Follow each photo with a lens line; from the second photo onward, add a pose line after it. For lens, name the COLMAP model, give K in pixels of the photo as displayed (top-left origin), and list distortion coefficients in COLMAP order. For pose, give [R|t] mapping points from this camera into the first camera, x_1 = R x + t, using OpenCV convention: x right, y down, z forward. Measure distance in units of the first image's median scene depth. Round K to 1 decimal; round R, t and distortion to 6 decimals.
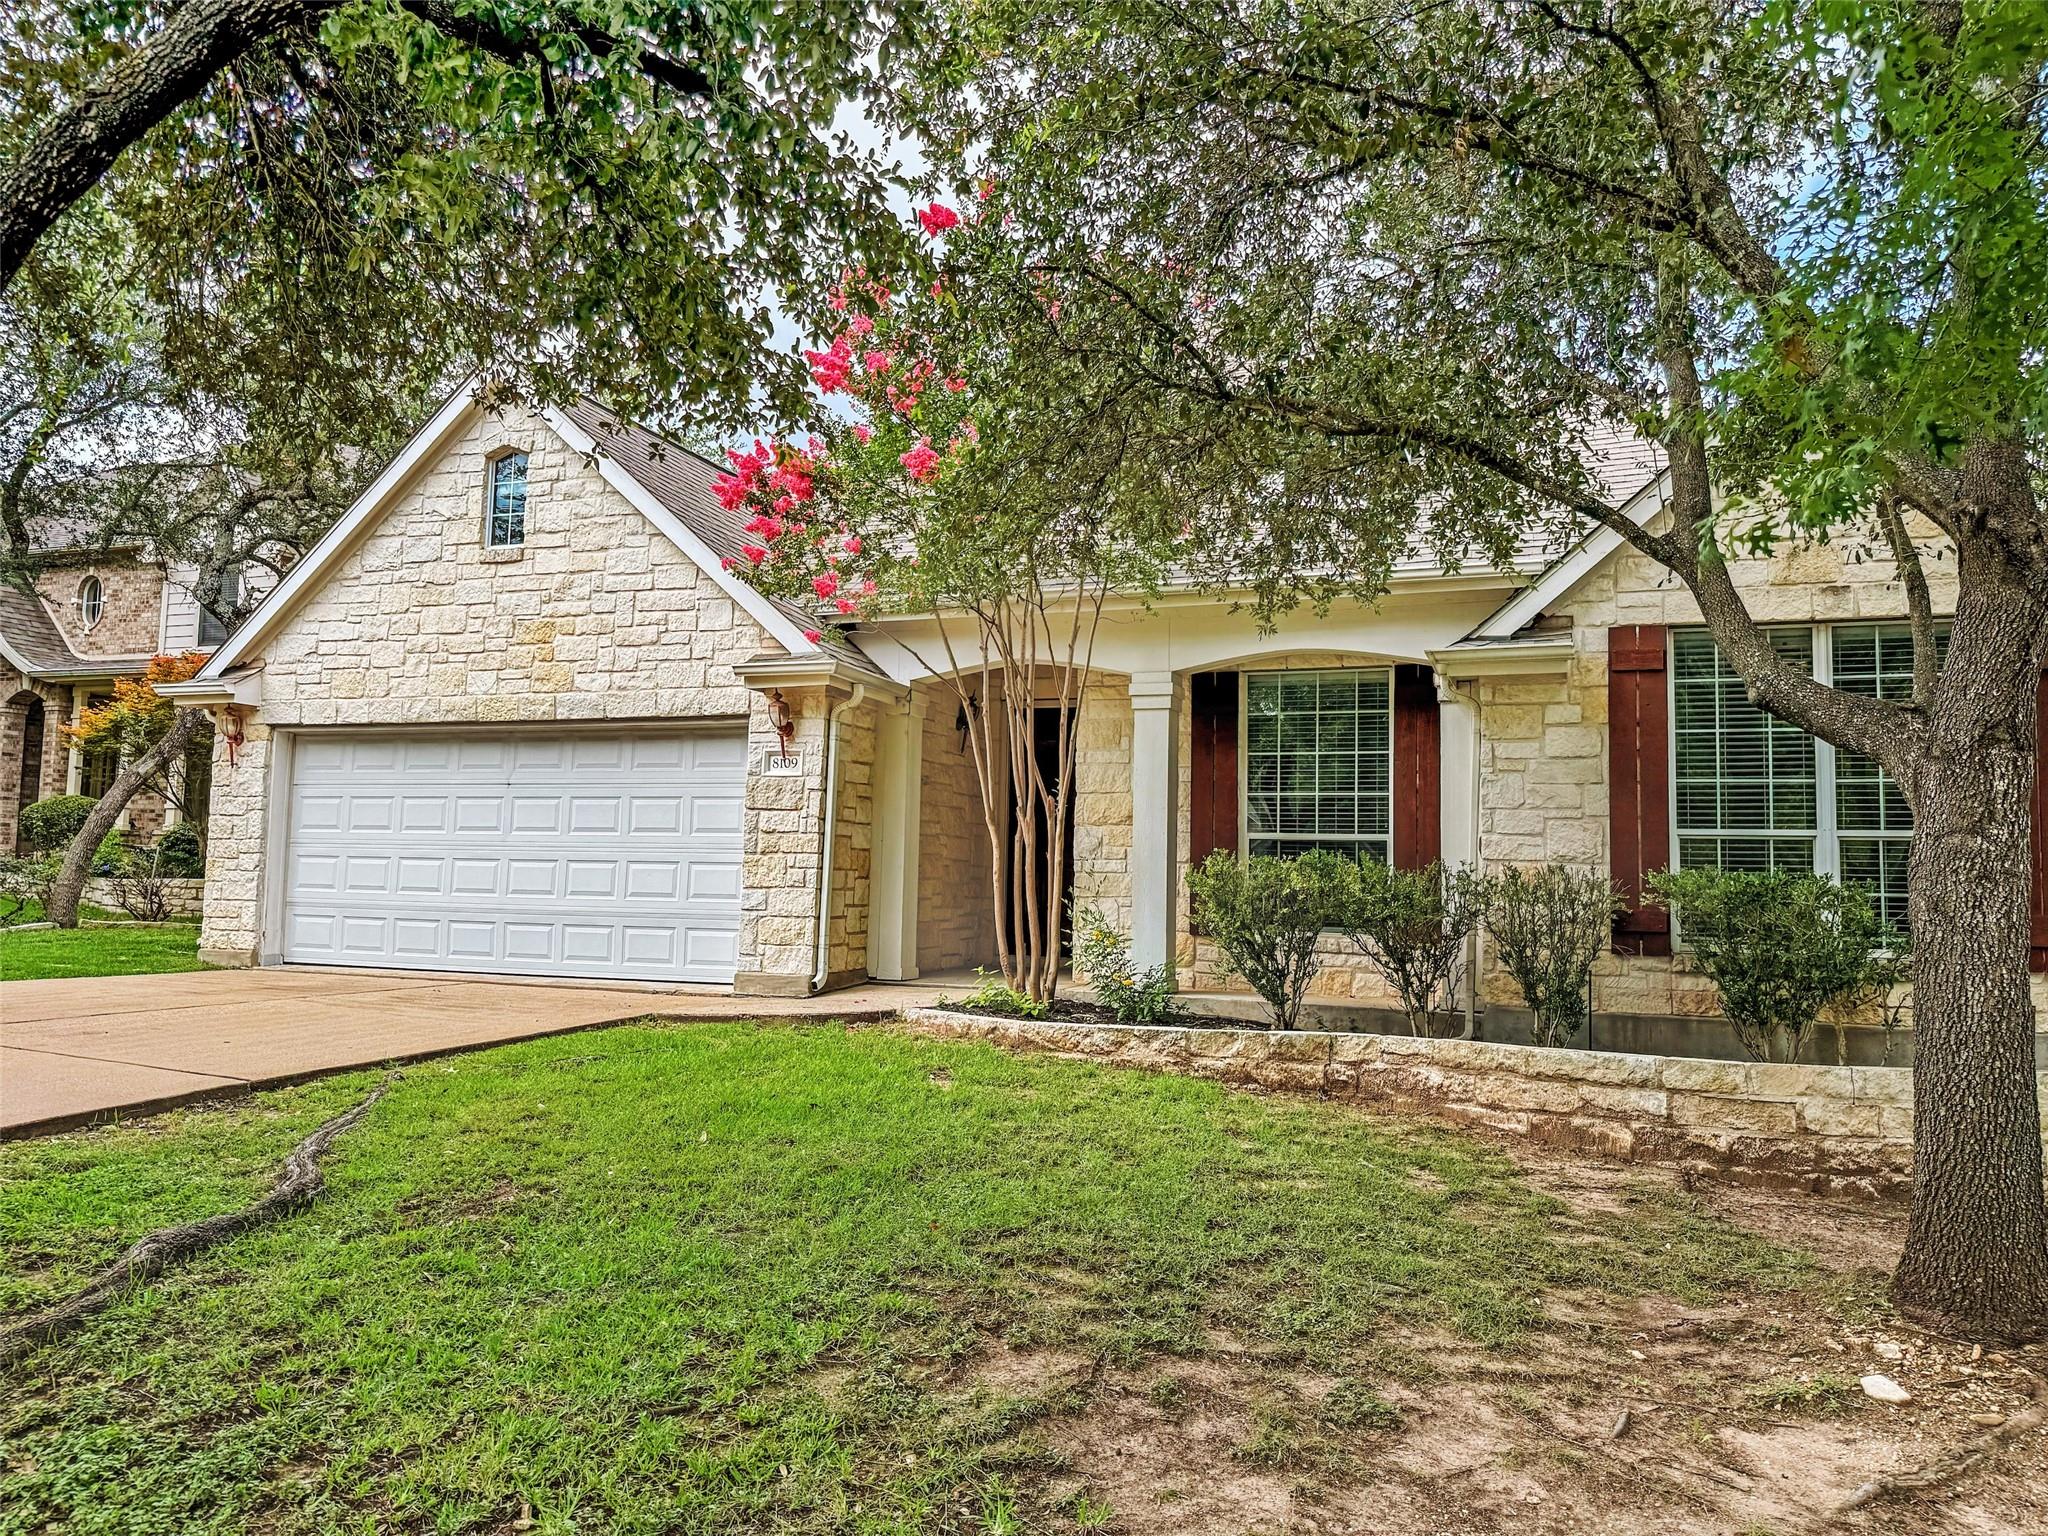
lens RADIAL K [[1404.2, 0, 1025.2], [0, 1404.2, 766.0], [0, 0, 1]] dist [-0.007049, -0.008809]
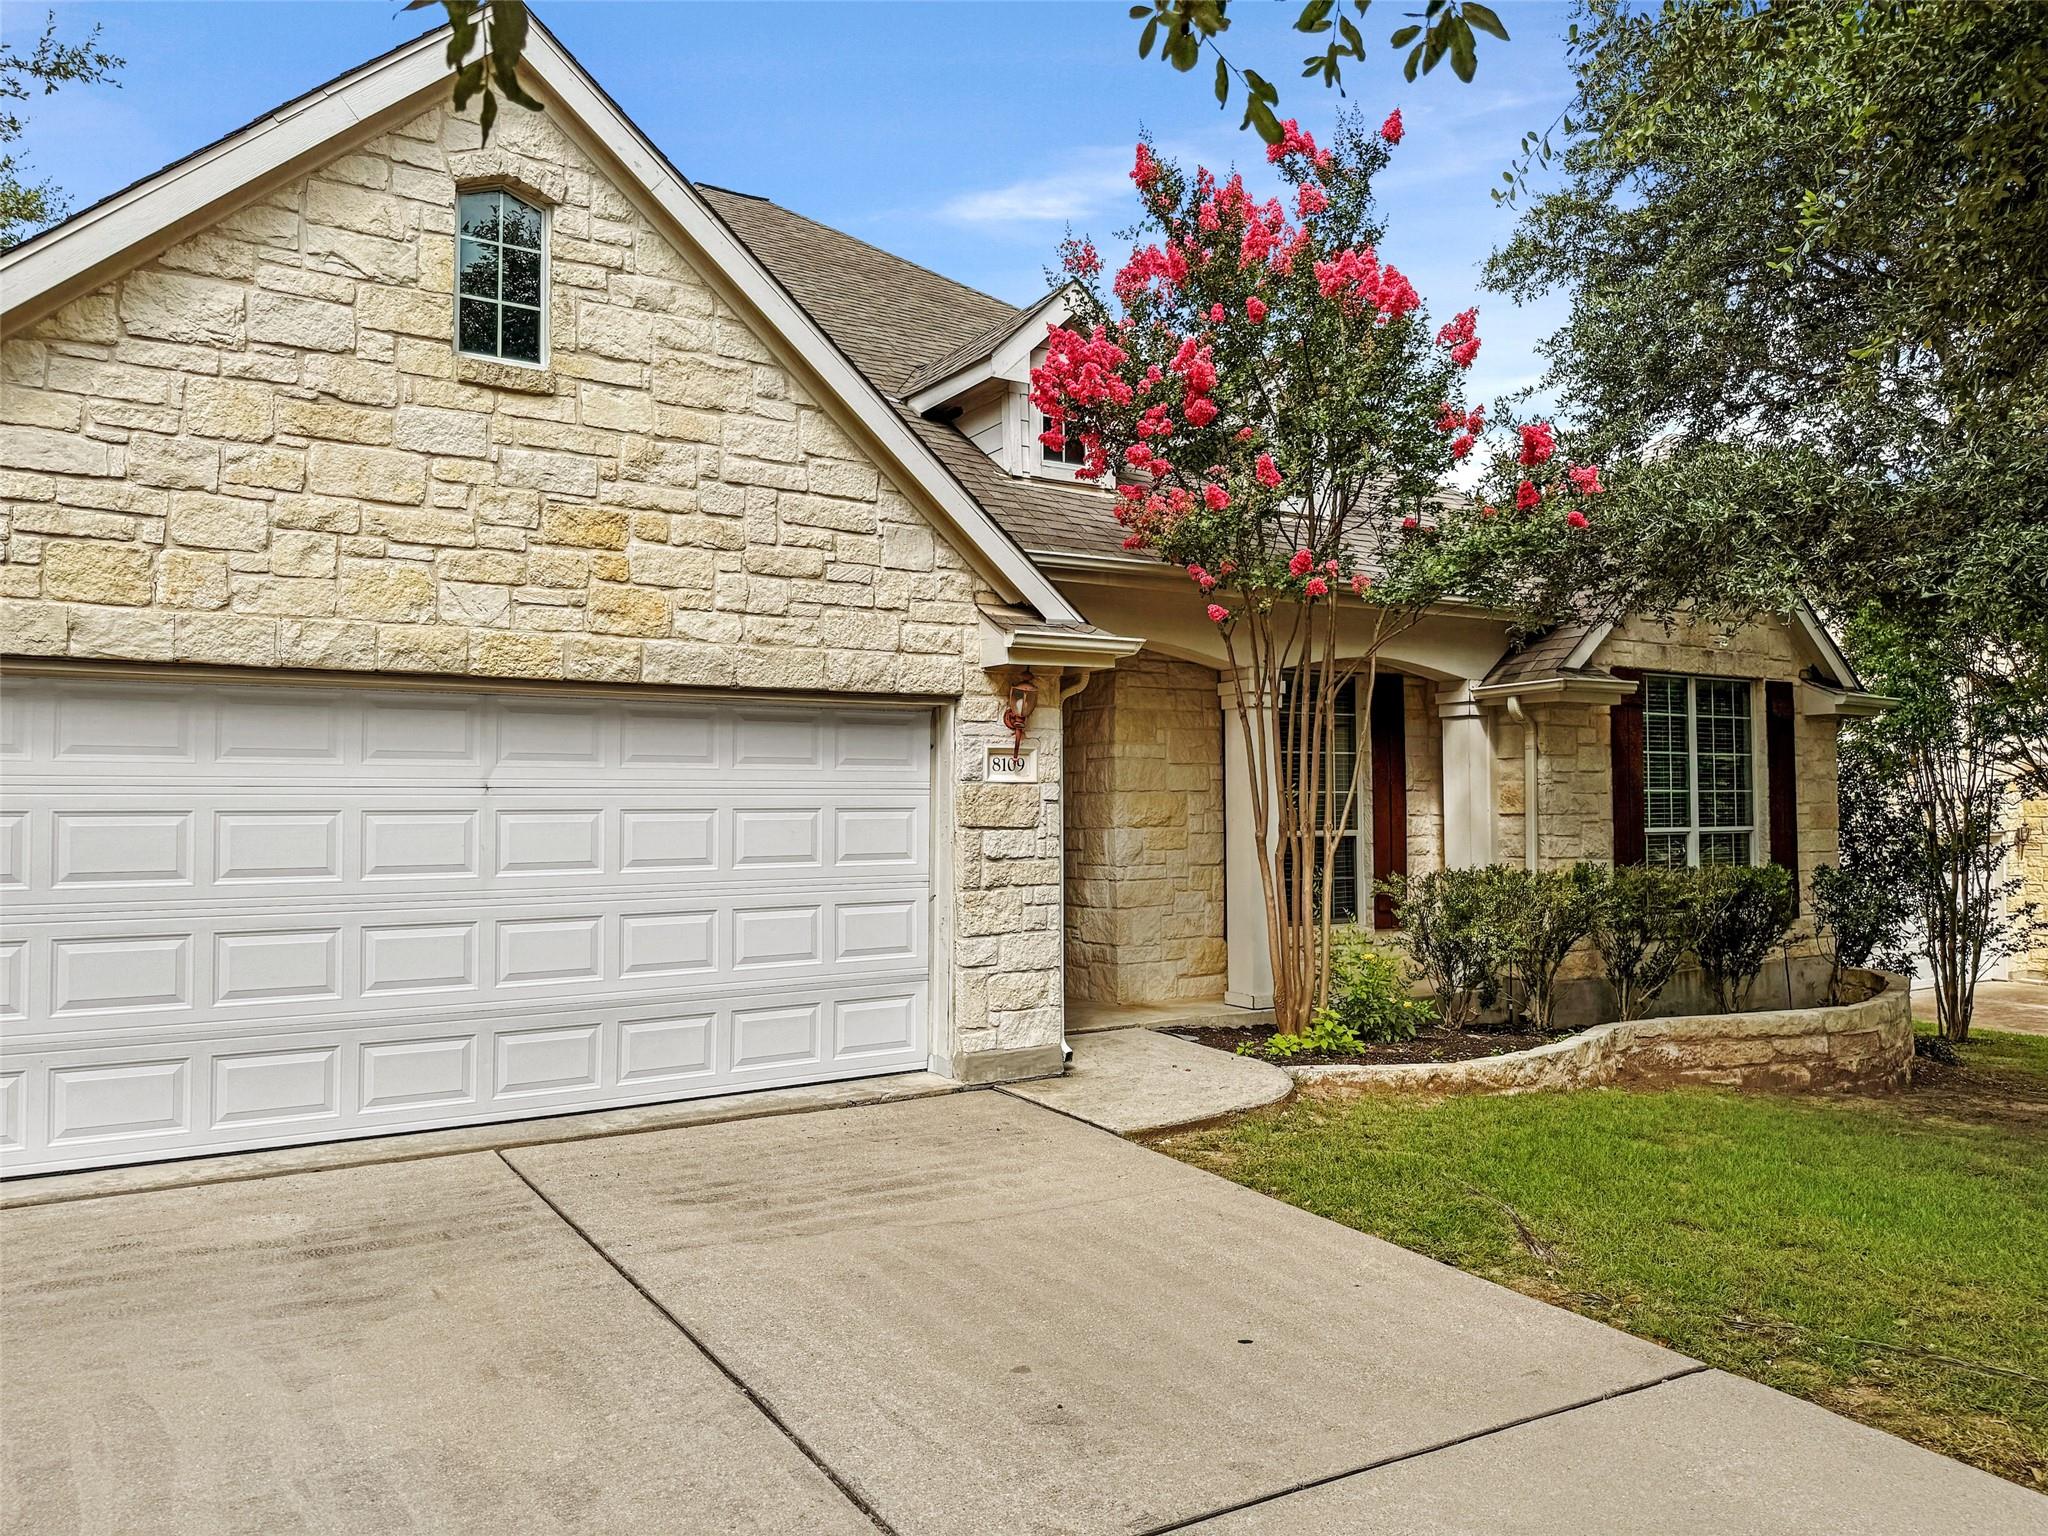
lens RADIAL K [[1404.2, 0, 1024.0], [0, 1404.2, 769.9], [0, 0, 1]] dist [-0.007049, -0.008809]
pose [[0.624451, -0.002066, 0.781061, -0.724928], [-0.045429, 0.998208, 0.038960, -0.027899], [-0.779741, -0.059811, 0.623238, 0.519803]]
